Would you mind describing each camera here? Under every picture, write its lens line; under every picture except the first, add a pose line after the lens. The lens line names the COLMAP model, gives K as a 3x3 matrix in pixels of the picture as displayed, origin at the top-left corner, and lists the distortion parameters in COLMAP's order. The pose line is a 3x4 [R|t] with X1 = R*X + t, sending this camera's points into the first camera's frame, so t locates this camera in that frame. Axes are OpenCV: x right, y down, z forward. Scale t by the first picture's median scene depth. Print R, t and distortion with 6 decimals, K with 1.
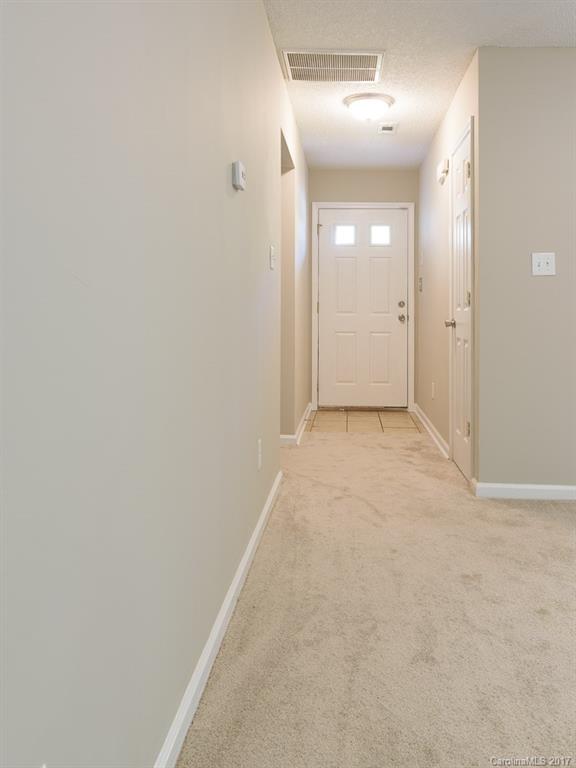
lens RADIAL K [[625.4, 0, 287.5], [0, 625.4, 357.1], [0, 0, 1]] dist [-0.009076, -0.003681]
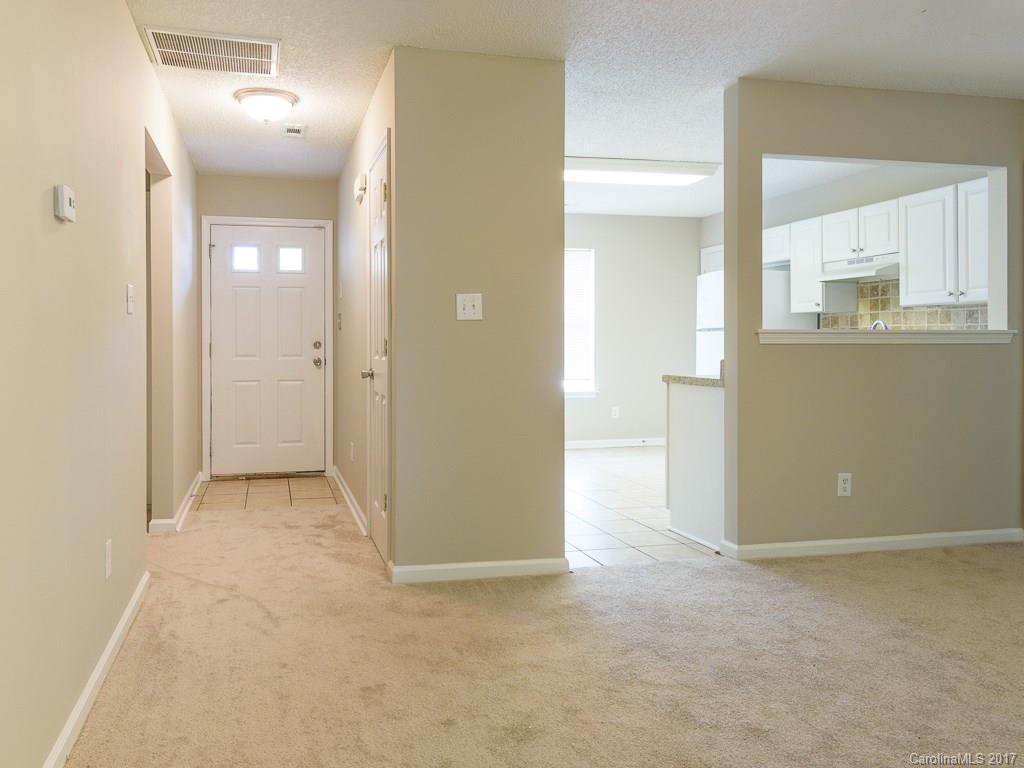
lens RADIAL K [[768.5, 0, 438.4], [0, 768.5, 383.2], [0, 0, 1]] dist [-0.006080, -0.005063]
pose [[0.964842, -0.016320, 0.262322, 0.083932], [0.011841, 0.999756, 0.018648, -0.061368], [-0.262563, -0.014886, 0.964800, -0.019971]]
